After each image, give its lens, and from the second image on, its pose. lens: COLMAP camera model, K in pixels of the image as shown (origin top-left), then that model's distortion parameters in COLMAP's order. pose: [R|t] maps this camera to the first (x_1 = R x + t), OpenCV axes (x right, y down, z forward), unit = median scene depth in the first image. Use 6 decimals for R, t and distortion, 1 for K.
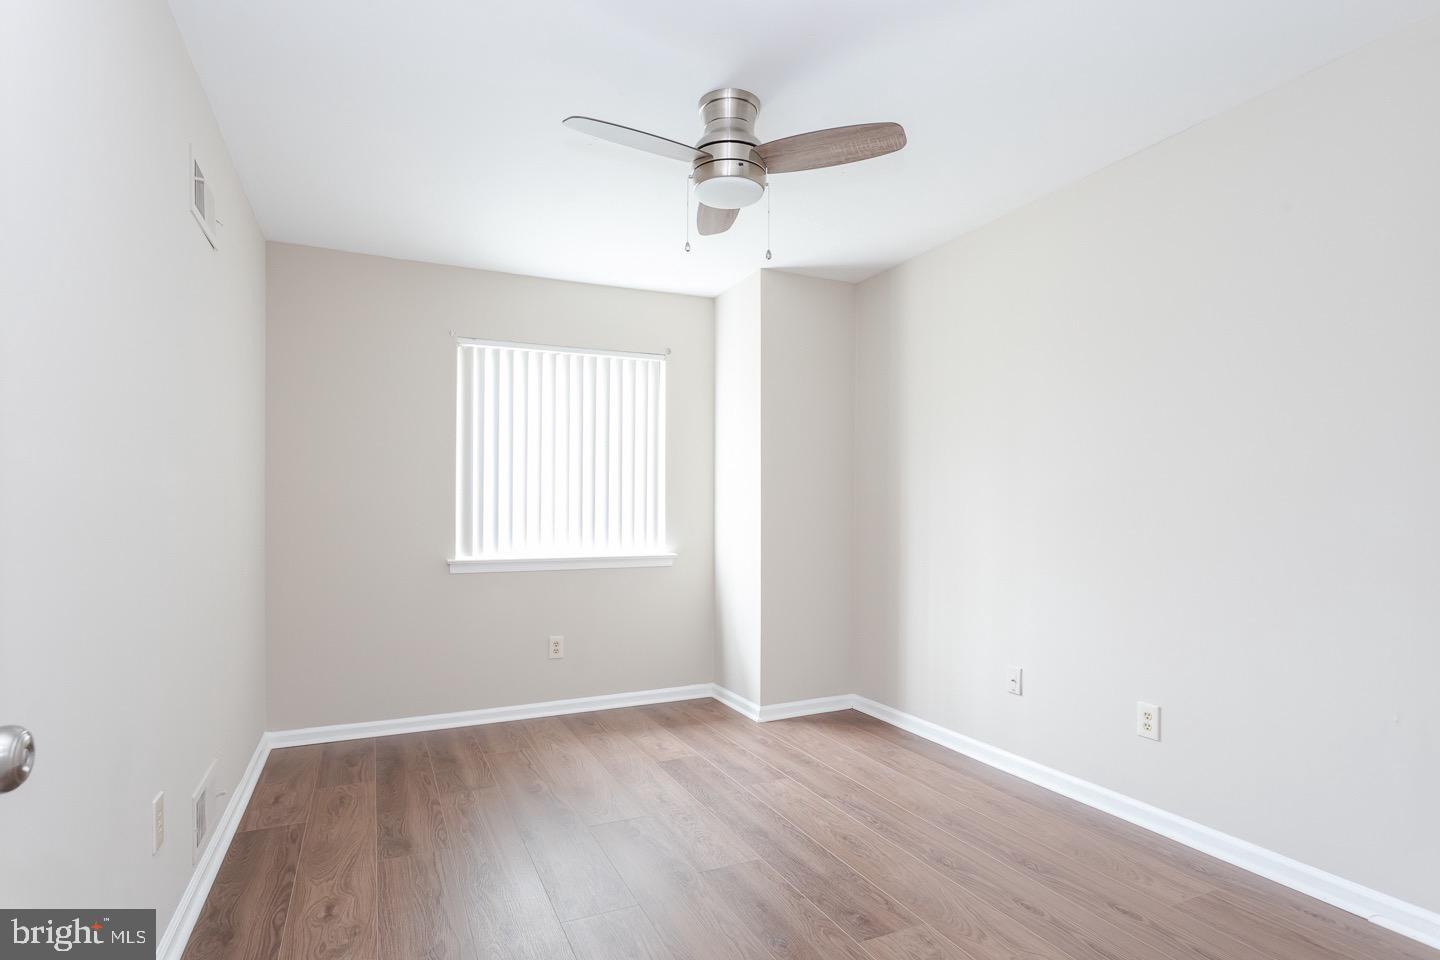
lens RADIAL K [[714.9, 0, 714.8], [0, 714.9, 487.8], [0, 0, 1]] dist [-0.000600, 0.001305]
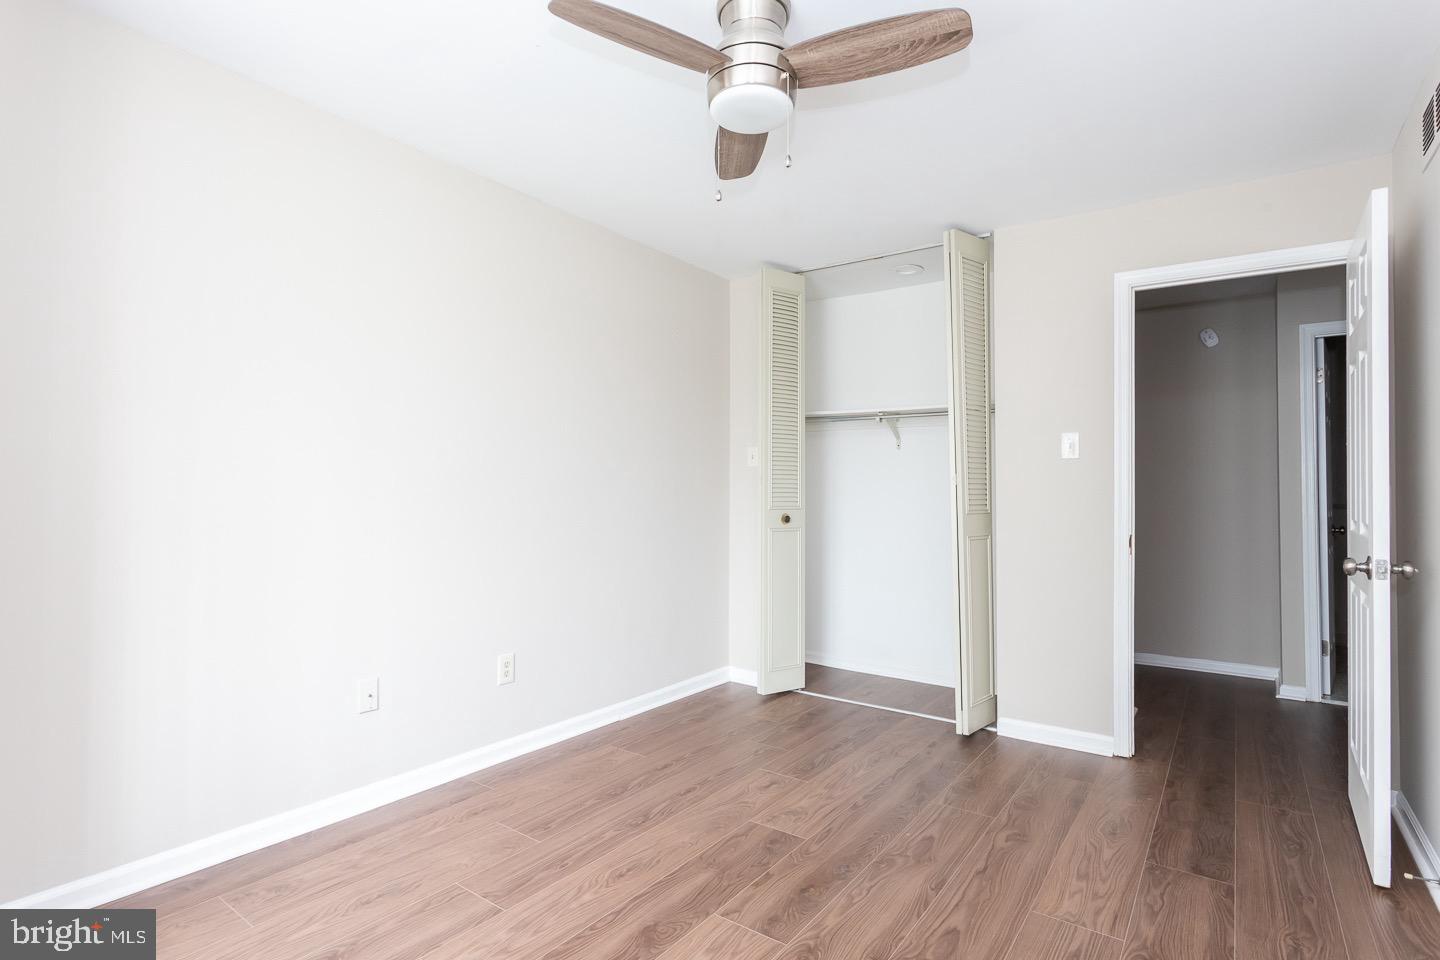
lens RADIAL K [[714.9, 0, 711.8], [0, 714.9, 485.2], [0, 0, 1]] dist [-0.000600, 0.001305]
pose [[-0.461380, 0.009344, 0.887153, -0.636866], [-0.032532, 0.999094, -0.027442, 0.048588], [-0.886606, -0.041523, -0.460658, 1.341614]]
